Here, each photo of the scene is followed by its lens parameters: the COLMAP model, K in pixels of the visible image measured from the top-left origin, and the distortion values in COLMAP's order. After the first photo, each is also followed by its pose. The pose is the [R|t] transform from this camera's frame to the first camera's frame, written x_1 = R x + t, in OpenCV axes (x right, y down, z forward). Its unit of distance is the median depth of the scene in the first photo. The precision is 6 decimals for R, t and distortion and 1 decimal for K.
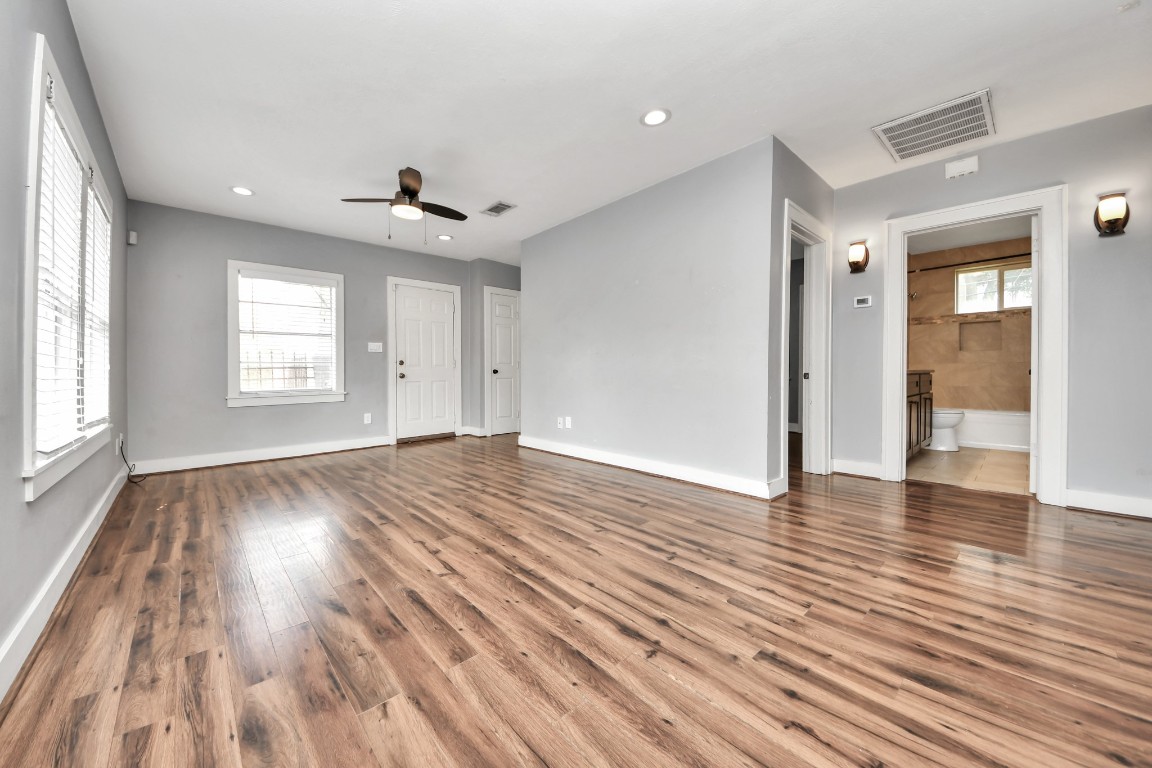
lens RADIAL K [[413.2, 0, 557.6], [0, 413.2, 379.2], [0, 0, 1]] dist [0.018098, -0.014320]
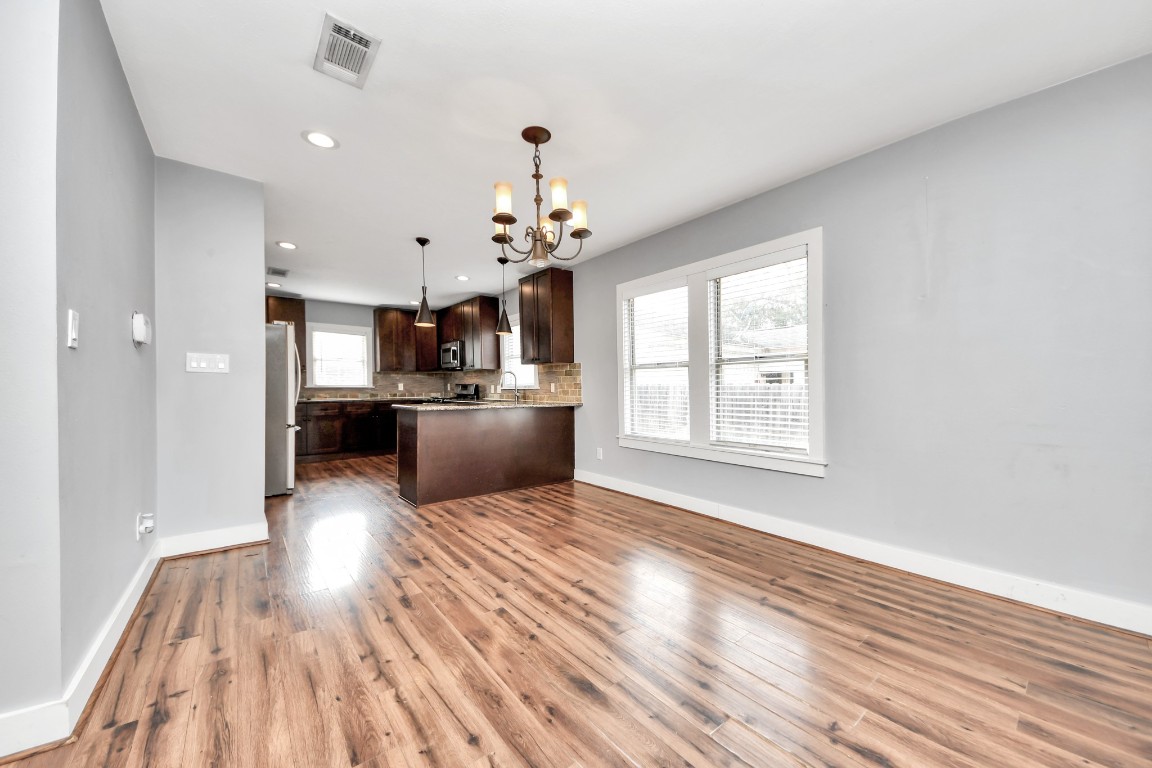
lens RADIAL K [[417.8, 0, 577.1], [0, 417.8, 386.9], [0, 0, 1]] dist [0.012299, -0.010927]
pose [[-0.999492, 0.004849, 0.031499, 0.519655], [0.005295, 0.999887, 0.014098, -0.096122], [-0.031427, 0.014257, -0.999404, 1.304163]]
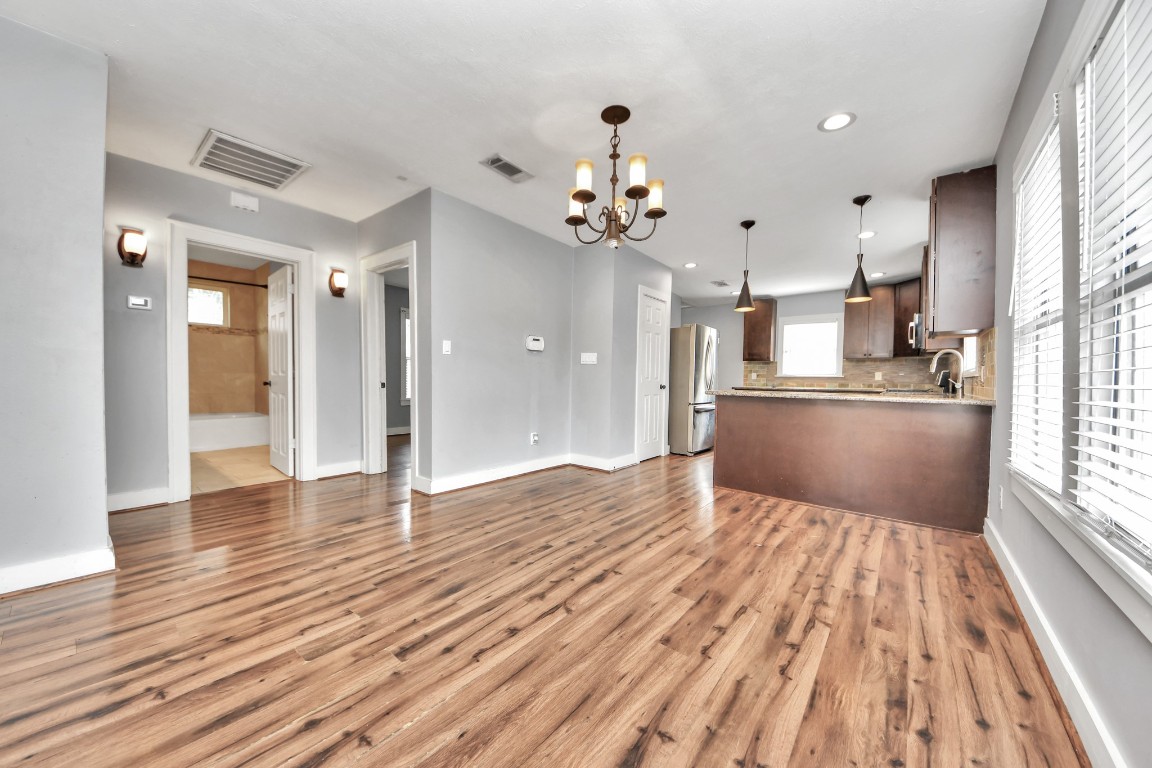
lens RADIAL K [[411.2, 0, 577.3], [0, 411.2, 384.7], [0, 0, 1]] dist [0.015582, -0.013078]
pose [[-0.175117, -0.014645, 0.984439, -0.435375], [0.003265, 0.999875, 0.015455, -0.048105], [-0.984542, 0.005921, -0.175047, 0.473344]]
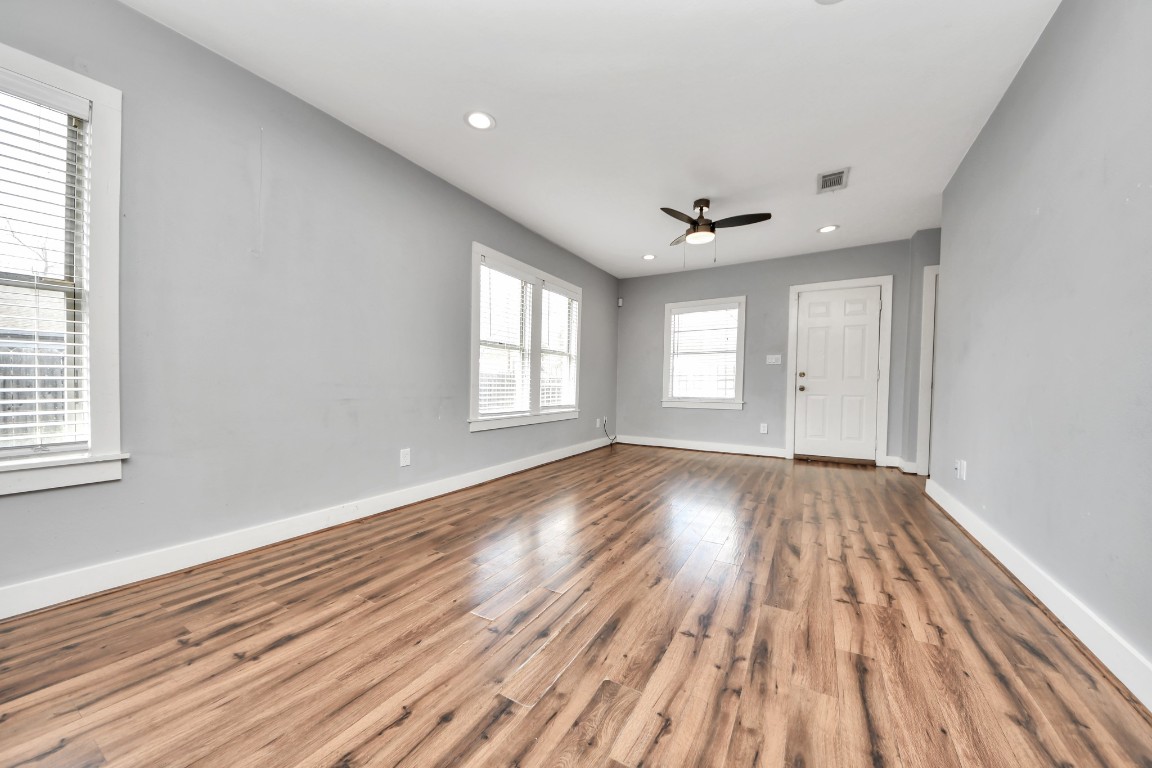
lens RADIAL K [[405.8, 0, 575.3], [0, 405.8, 390.4], [0, 0, 1]] dist [0.001822, -0.009362]
pose [[0.322020, 0.028845, -0.946293, 0.873539], [-0.031432, 0.999310, 0.019765, -0.014468], [0.946211, 0.023379, 0.322705, 0.553262]]
